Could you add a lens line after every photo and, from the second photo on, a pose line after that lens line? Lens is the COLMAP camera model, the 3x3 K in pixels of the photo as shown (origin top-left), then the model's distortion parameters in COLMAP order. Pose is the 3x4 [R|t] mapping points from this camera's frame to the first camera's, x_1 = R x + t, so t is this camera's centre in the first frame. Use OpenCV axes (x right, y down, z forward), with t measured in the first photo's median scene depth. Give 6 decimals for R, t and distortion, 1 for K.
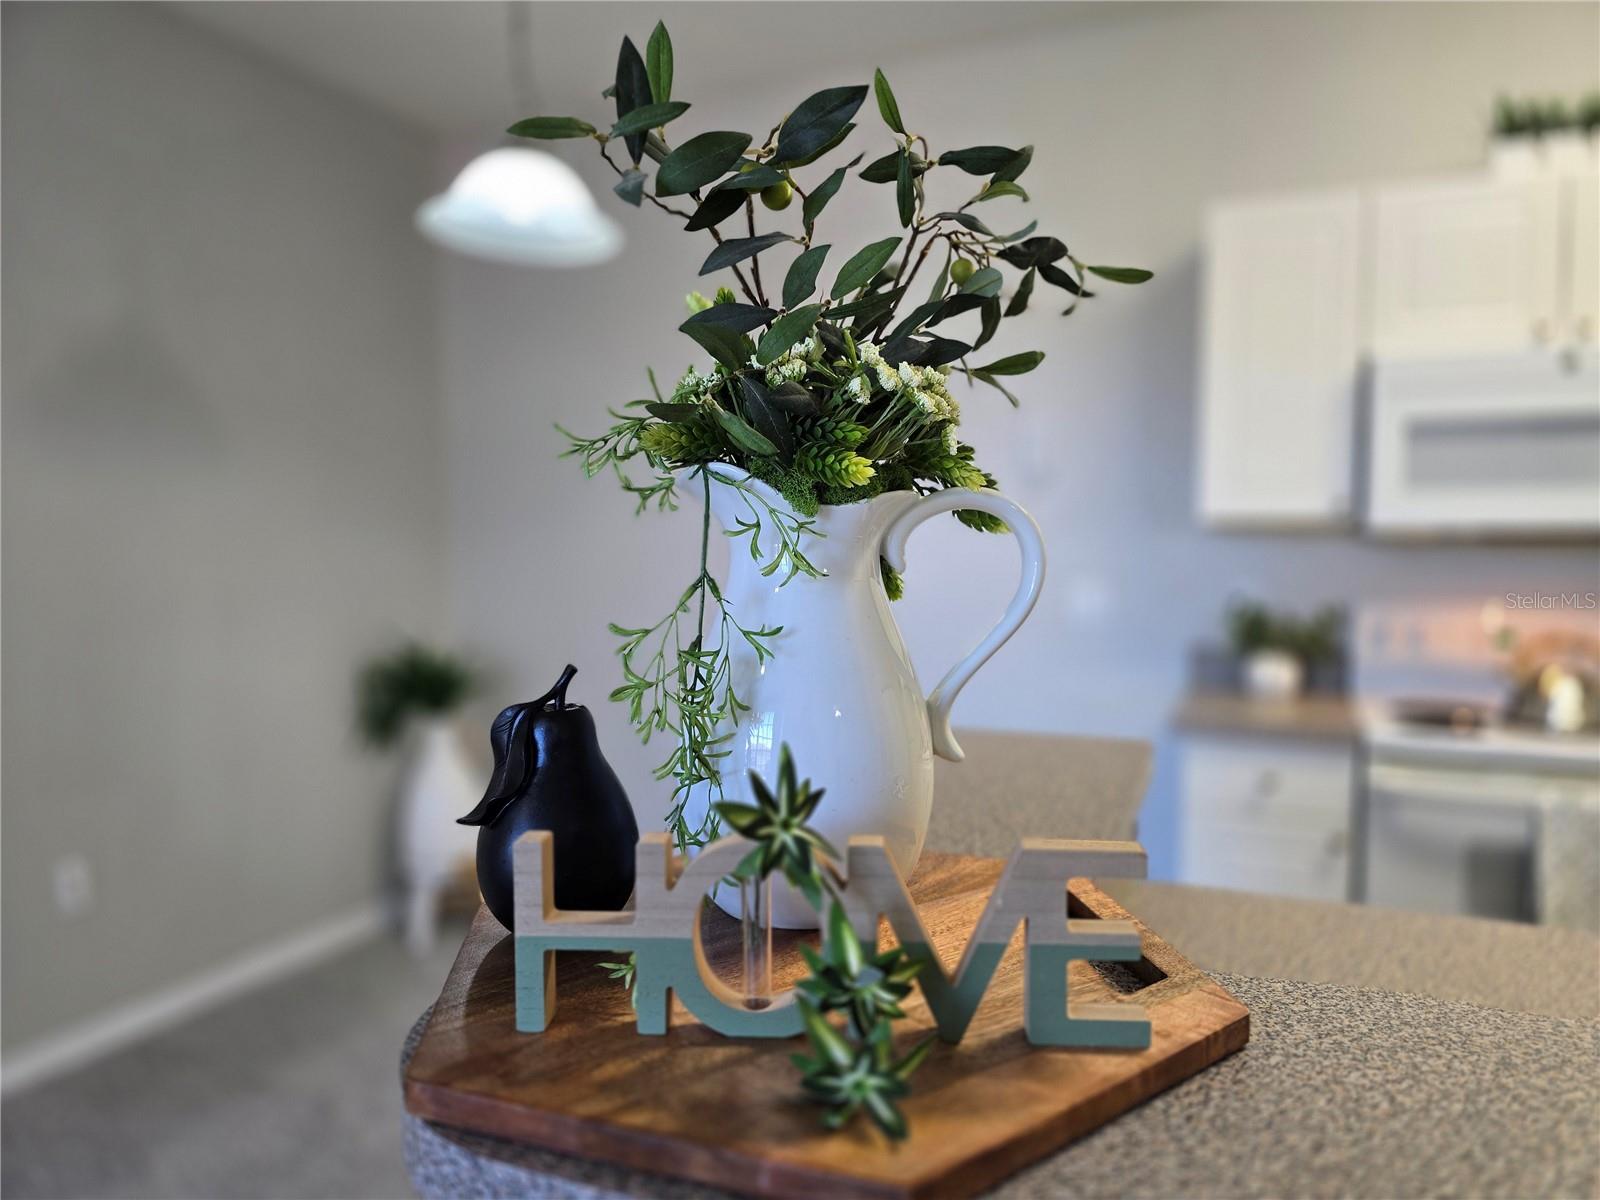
lens RADIAL K [[1072.5, 0, 813.7], [0, 1072.5, 598.2], [0, 0, 1]] dist [0.050100, -0.045270]
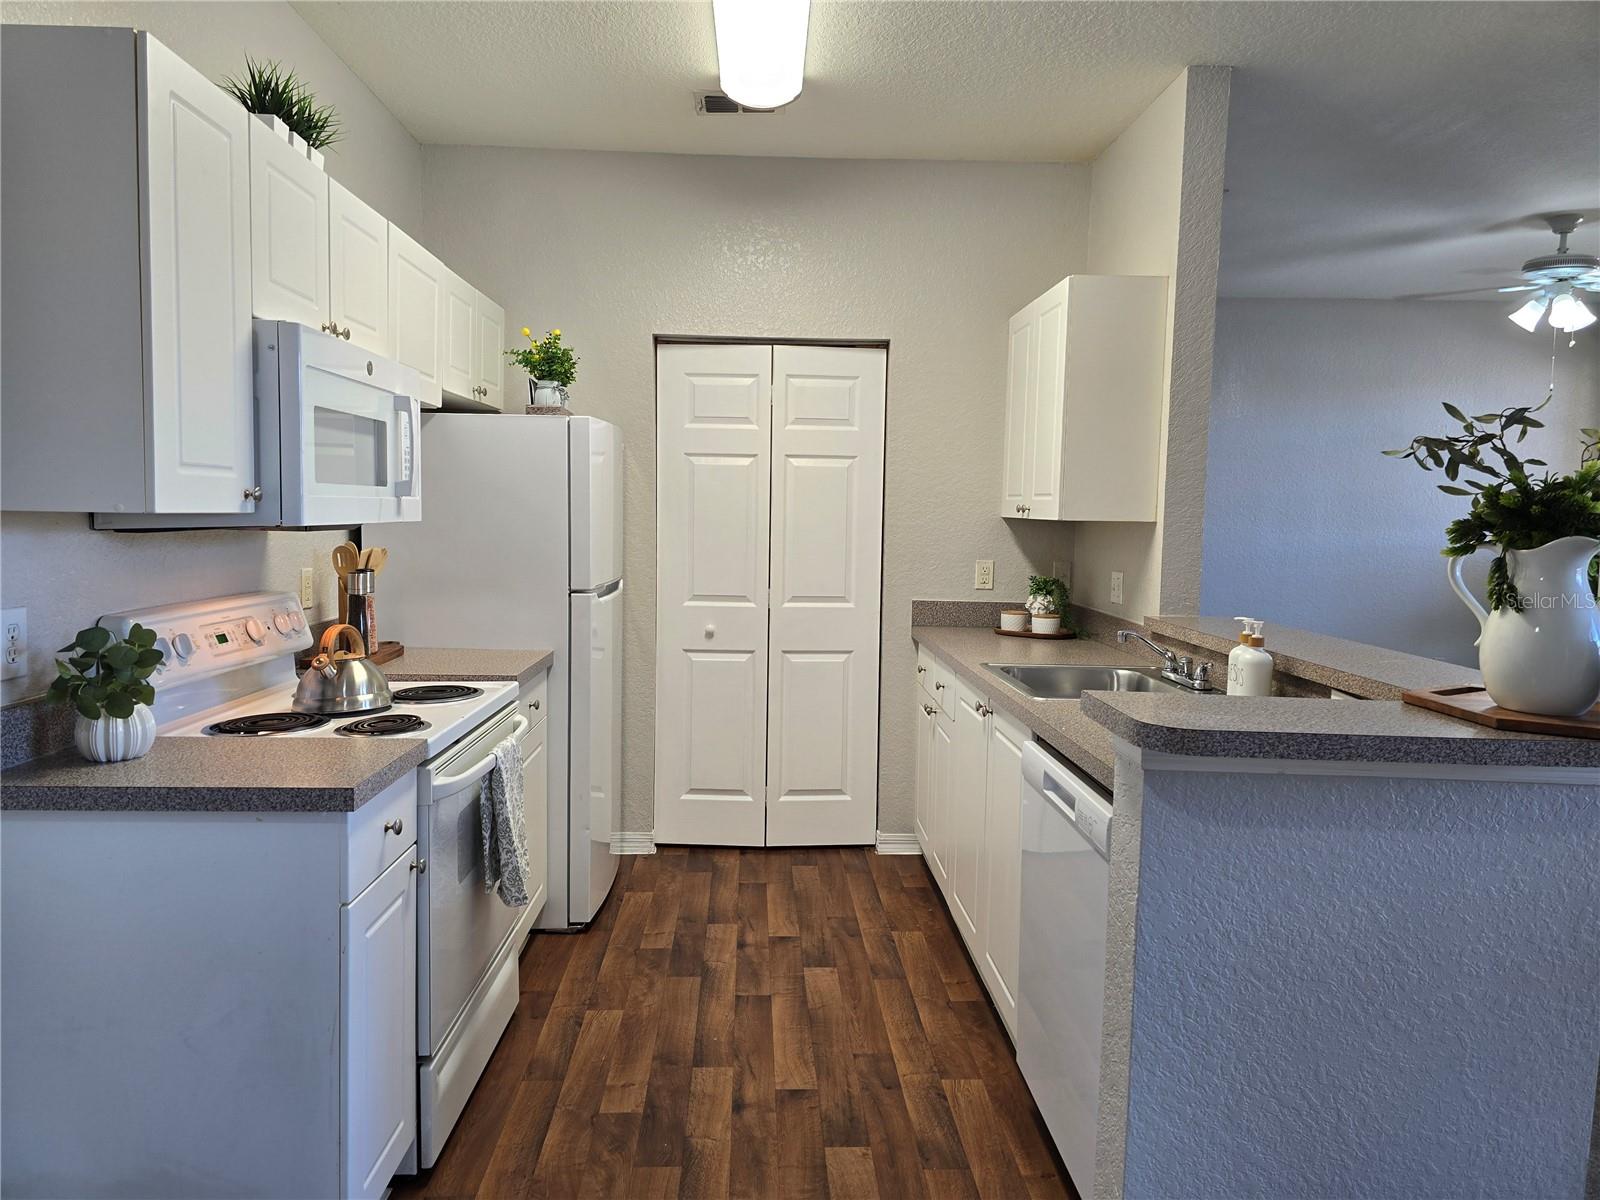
lens RADIAL K [[1072.5, 0, 798.4], [0, 1072.5, 580.8], [0, 0, 1]] dist [0.050100, -0.045270]
pose [[-0.430875, -0.064709, 0.900089, -0.458474], [0.027465, 0.996023, 0.084753, -0.084103], [-0.901994, 0.061239, -0.427384, 1.039505]]
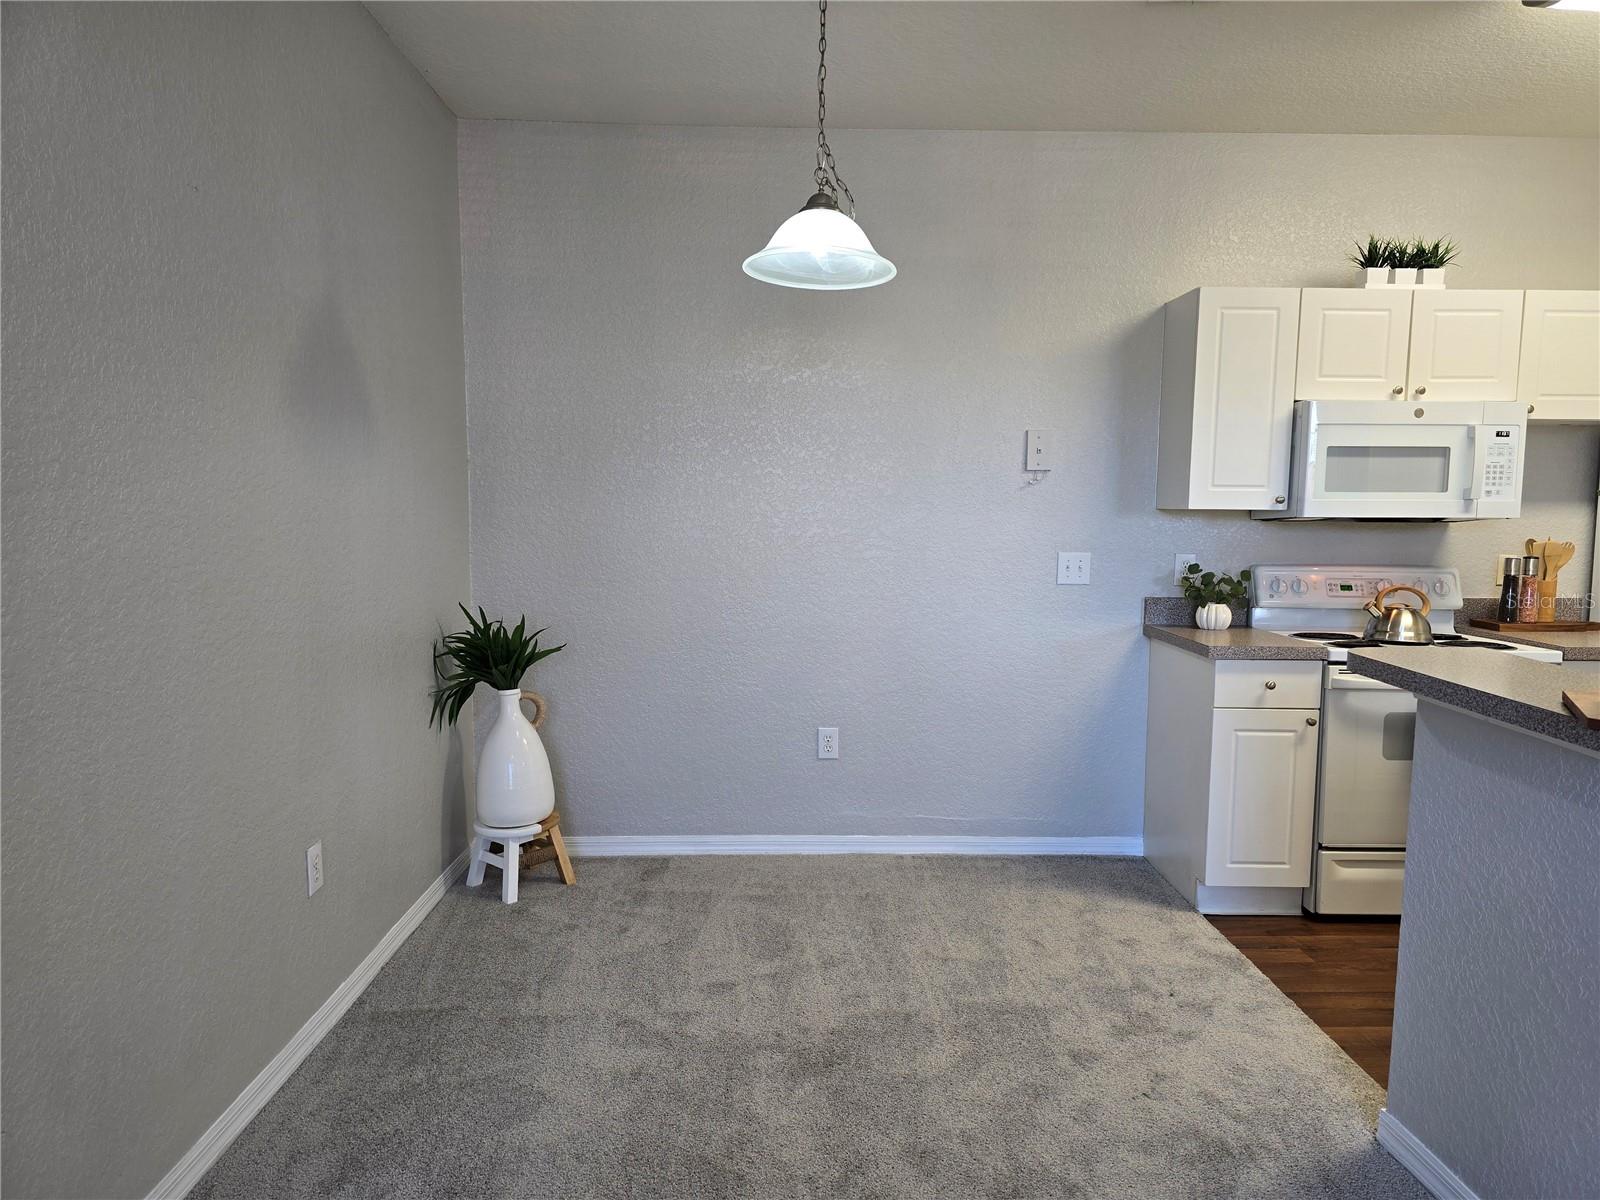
lens RADIAL K [[1072.5, 0, 799.9], [0, 1072.5, 605.9], [0, 0, 1]] dist [0.050100, -0.045270]
pose [[0.908271, -0.030477, 0.417270, -0.787454], [0.010440, 0.998684, 0.050219, -0.023080], [-0.418252, -0.041256, 0.907394, -0.087922]]
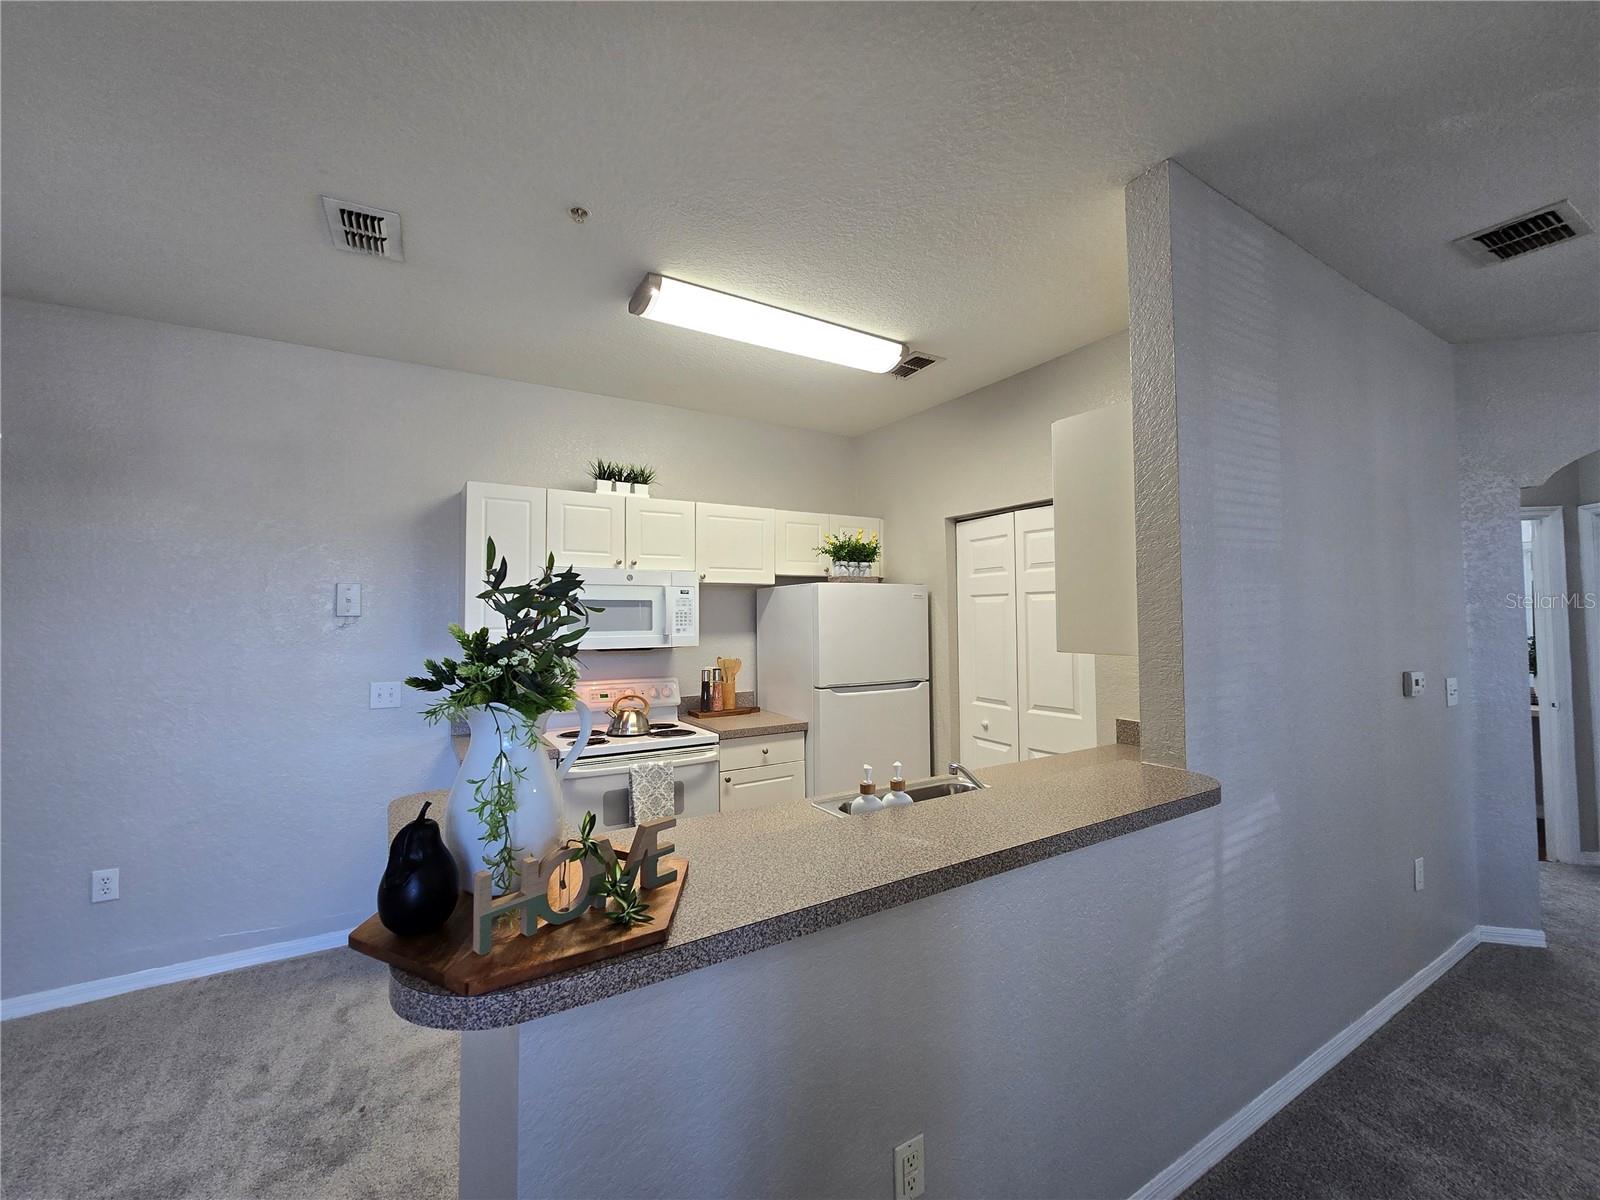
lens RADIAL K [[657.8, 0, 796.4], [0, 657.8, 596.4], [0, 0, 1]] dist [-0.008811, 0.002926]
pose [[0.577387, 0.025174, 0.816083, -0.260494], [0.044567, 0.997063, -0.062289, -0.069571], [-0.815253, 0.072335, 0.574569, -0.120358]]
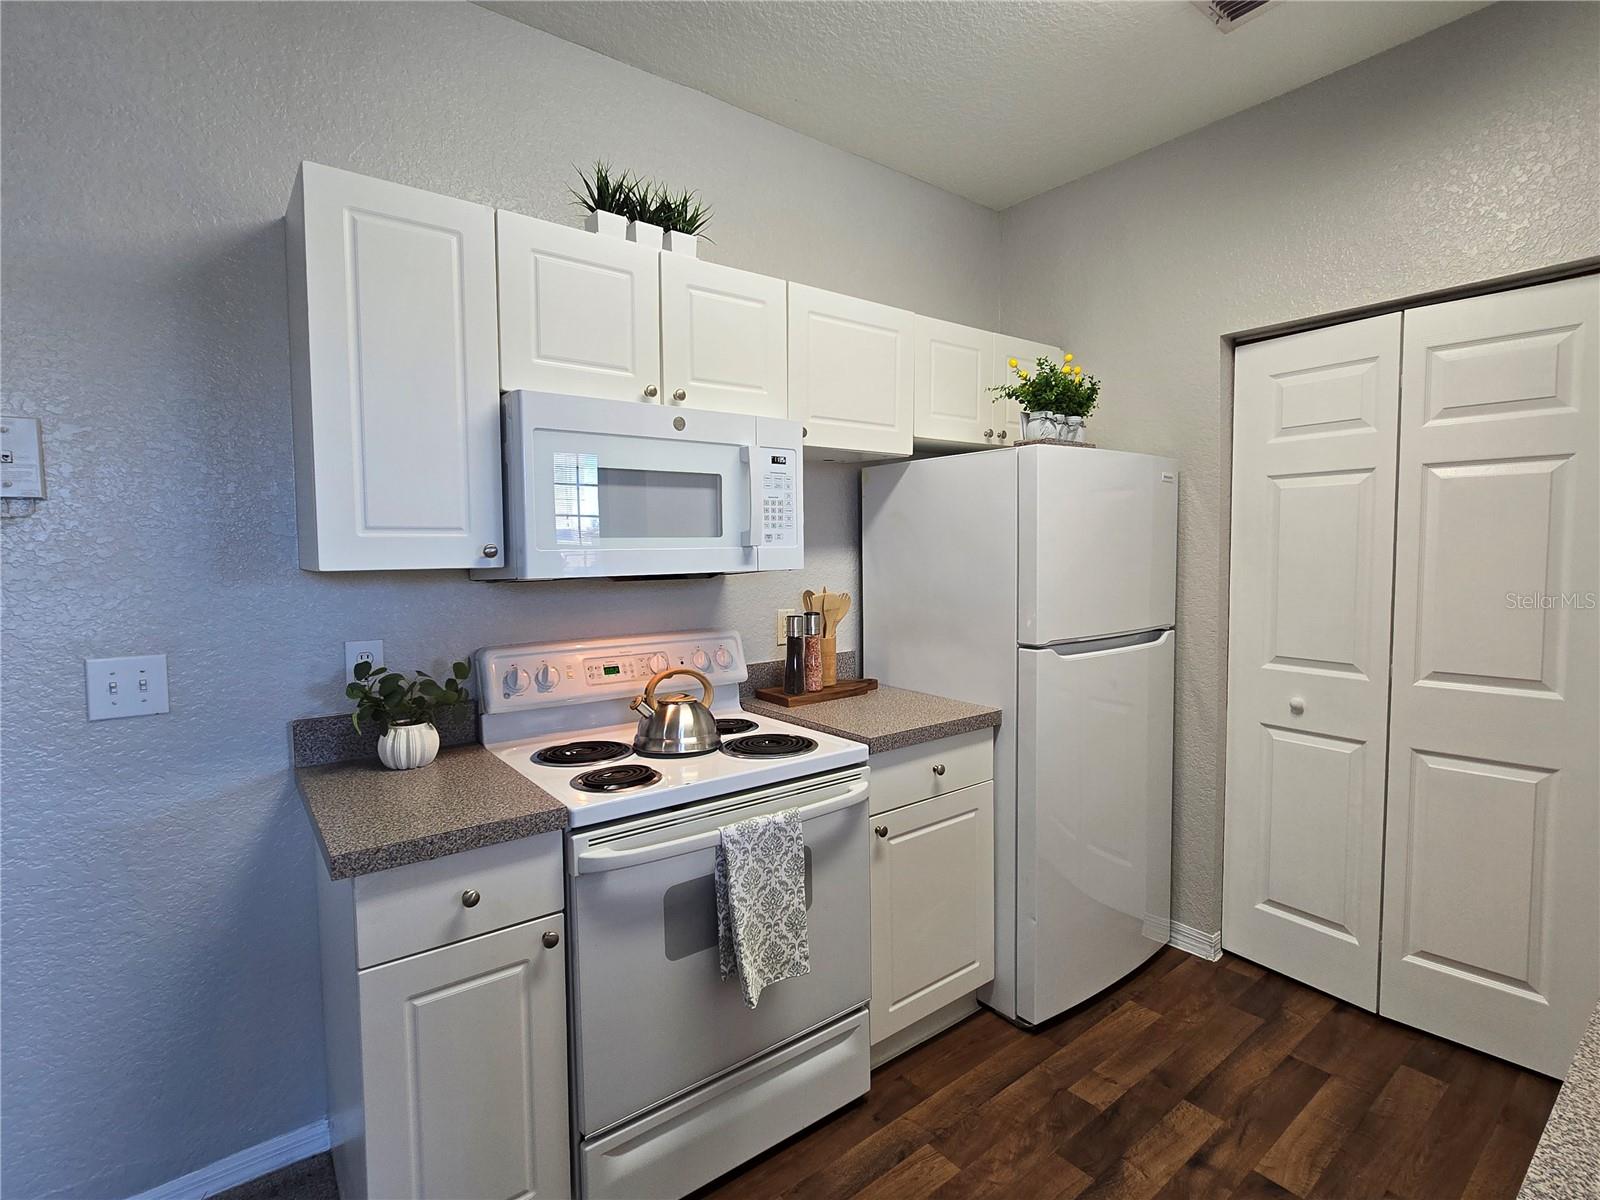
lens RADIAL K [[773.3, 0, 790.9], [0, 773.3, 595.0], [0, 0, 1]] dist [-0.008367, 0.001908]
pose [[0.486060, -0.058020, 0.871997, 0.042535], [0.051872, 0.997950, 0.037486, -0.064433], [-0.872385, 0.027012, 0.488073, 0.491547]]
